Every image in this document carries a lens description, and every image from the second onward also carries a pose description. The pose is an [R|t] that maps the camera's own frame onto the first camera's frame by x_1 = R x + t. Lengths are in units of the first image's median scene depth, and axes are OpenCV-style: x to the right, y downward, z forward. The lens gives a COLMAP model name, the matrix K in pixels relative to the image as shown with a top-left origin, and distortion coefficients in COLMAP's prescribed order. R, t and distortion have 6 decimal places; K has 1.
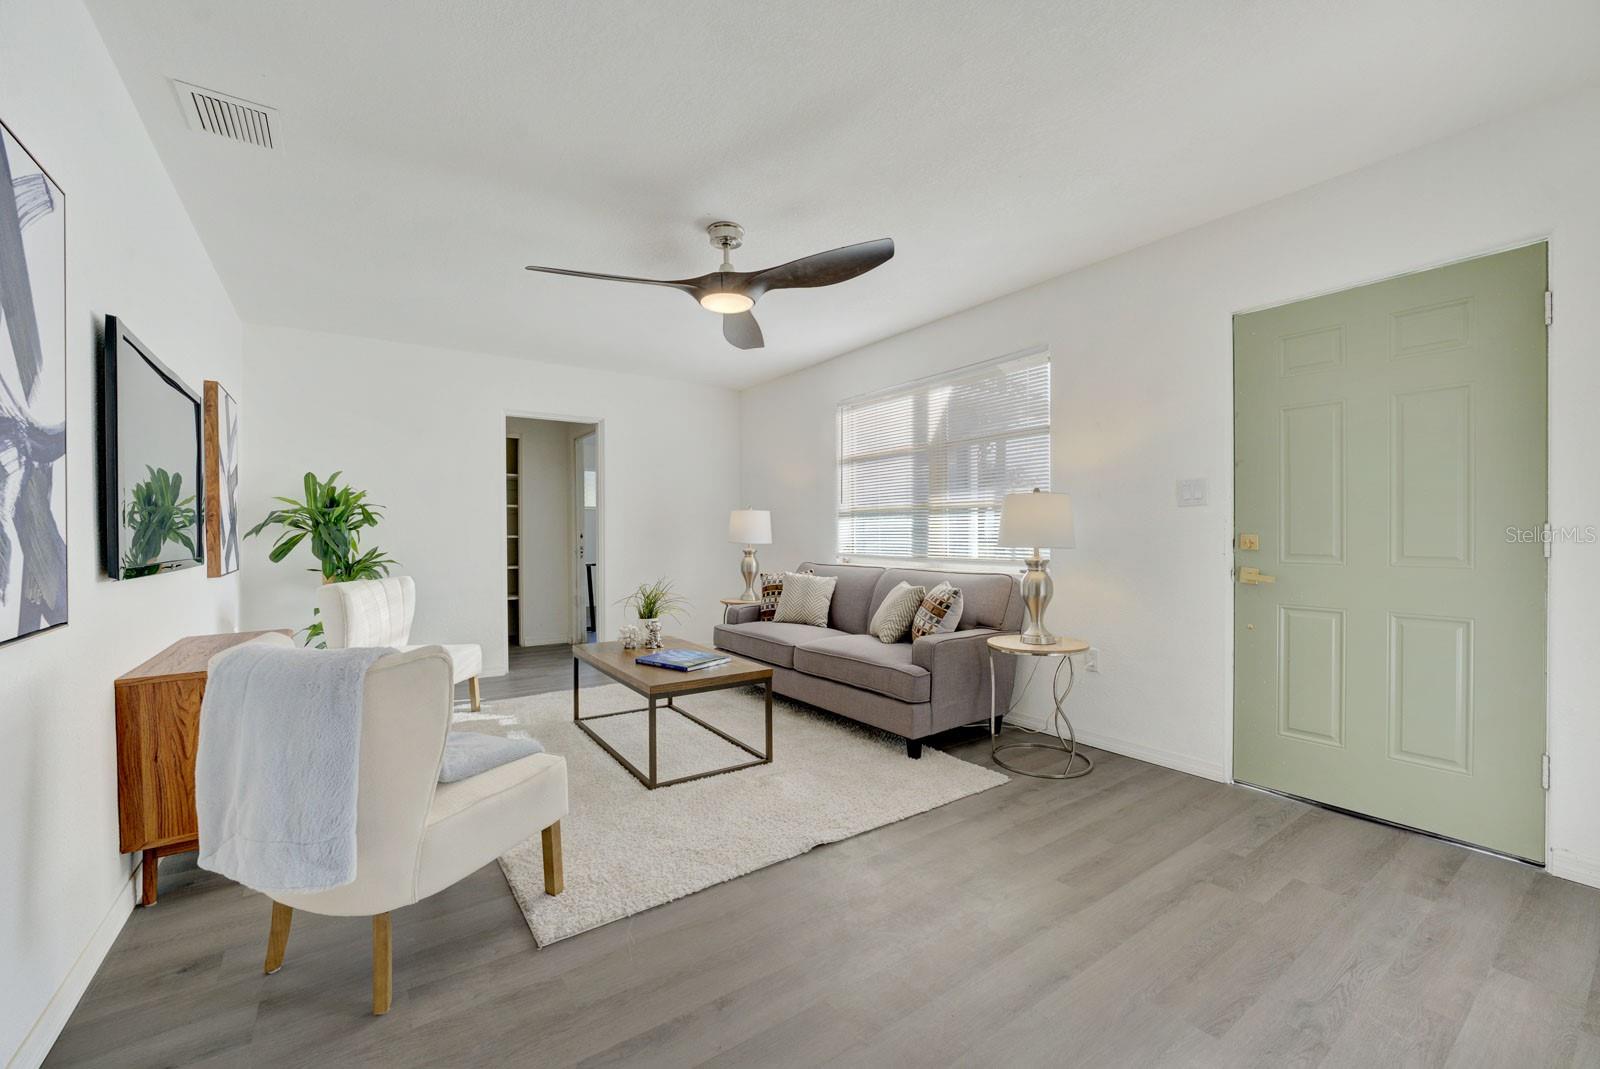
lens RADIAL K [[646.2, 0, 793.9], [0, 646.2, 540.4], [0, 0, 1]] dist [-0.006976, -0.001545]
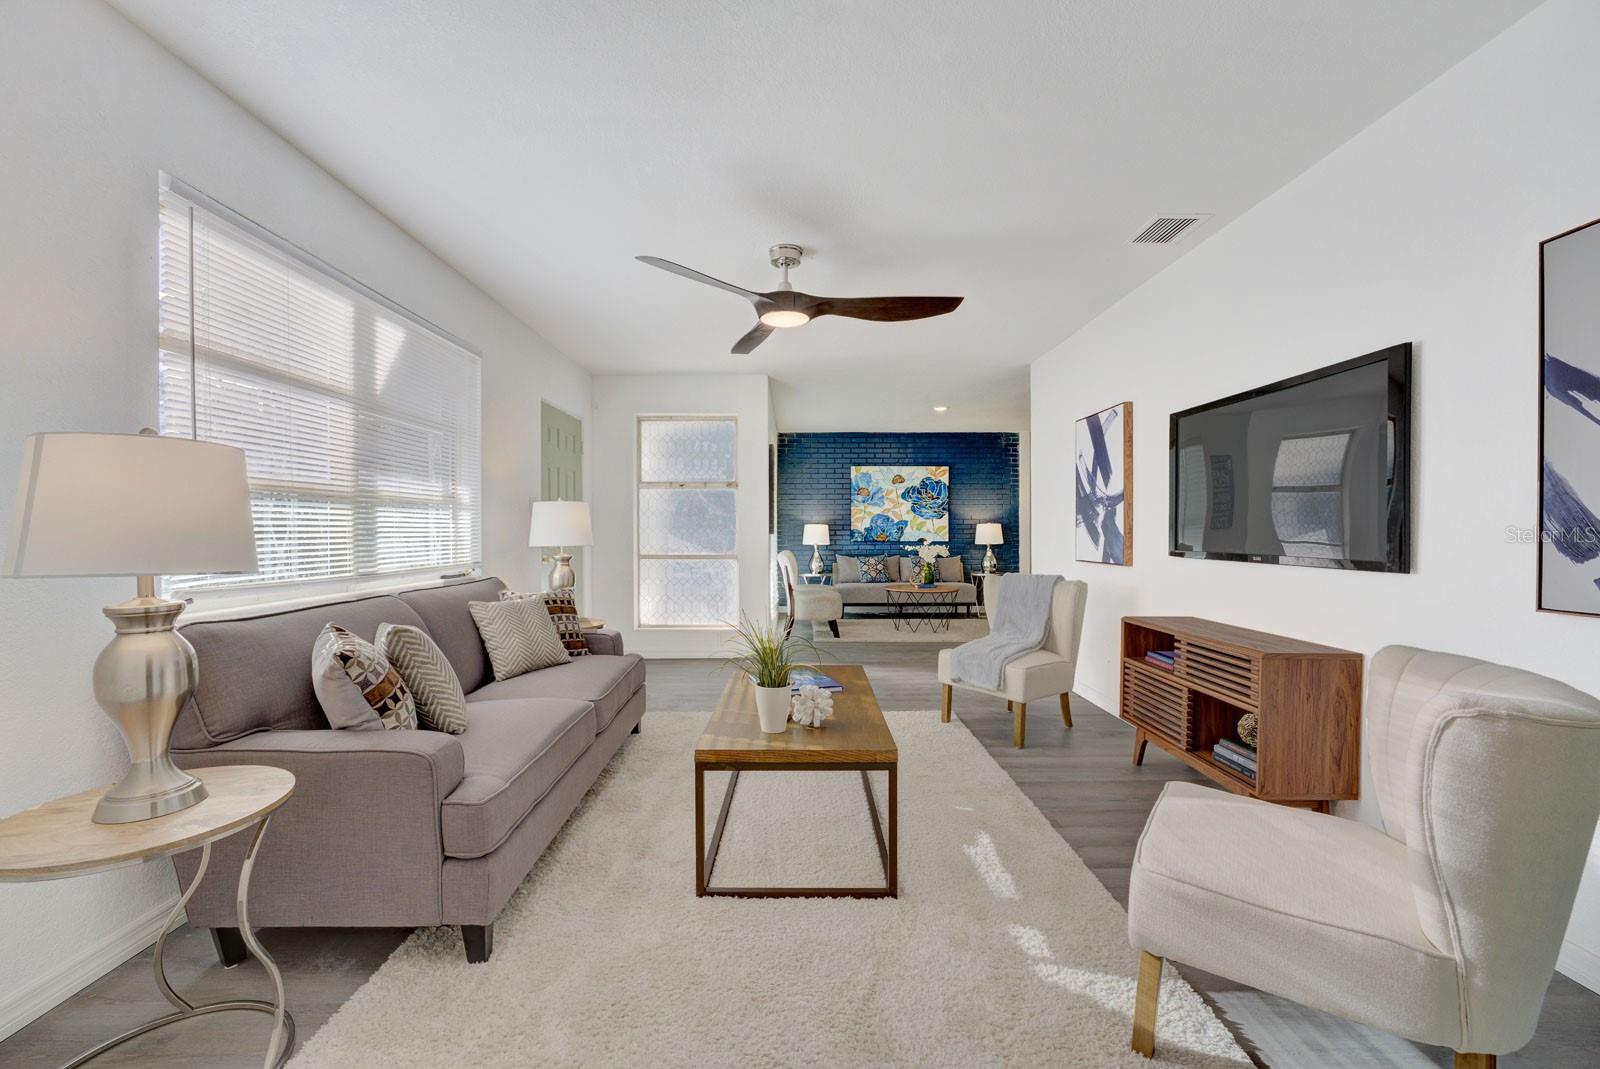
lens RADIAL K [[657.7, 0, 792.8], [0, 657.7, 533.1], [0, 0, 1]] dist [0.000019, 0.000002]
pose [[-0.813656, 0.006366, 0.581312, -0.541714], [0.013011, 0.999889, 0.007261, -0.013791], [-0.581201, 0.013471, -0.813648, 1.382327]]
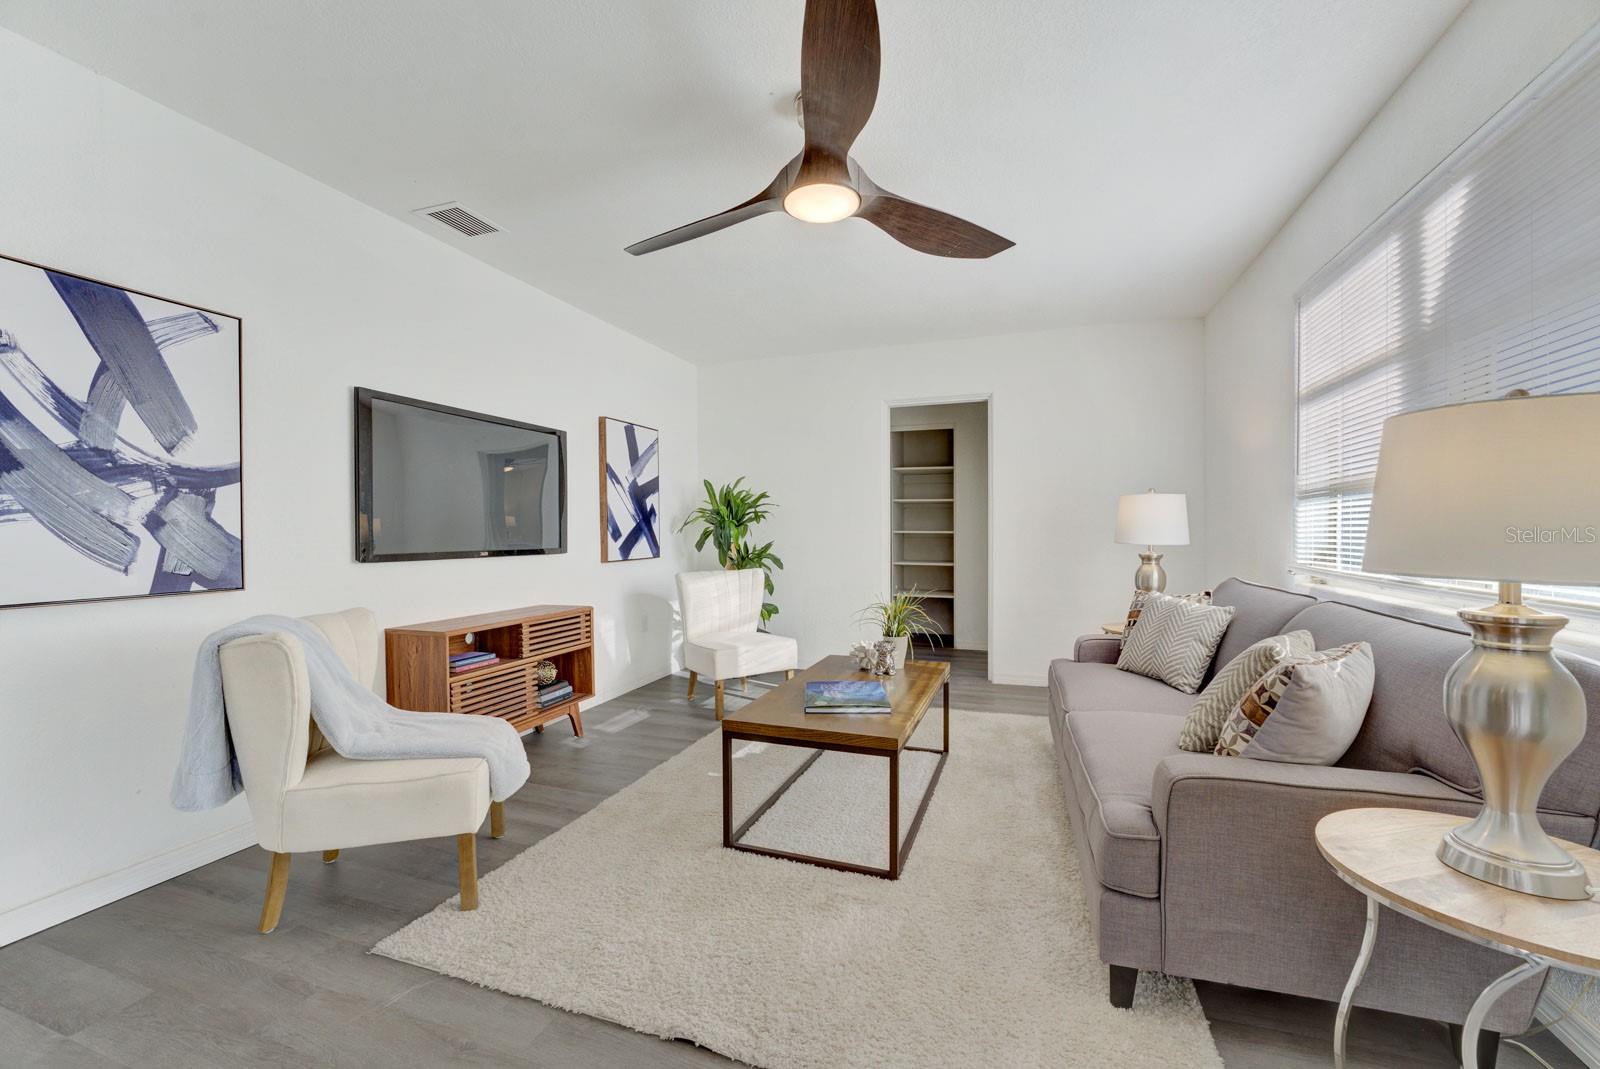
lens RADIAL K [[646.2, 0, 797.8], [0, 646.2, 535.8], [0, 0, 1]] dist [-0.006976, -0.001545]
pose [[0.581323, 0.009273, -0.813620, 0.342684], [-0.007233, 0.999954, 0.006229, -0.007508], [0.813641, 0.002263, 0.581363, 0.420349]]
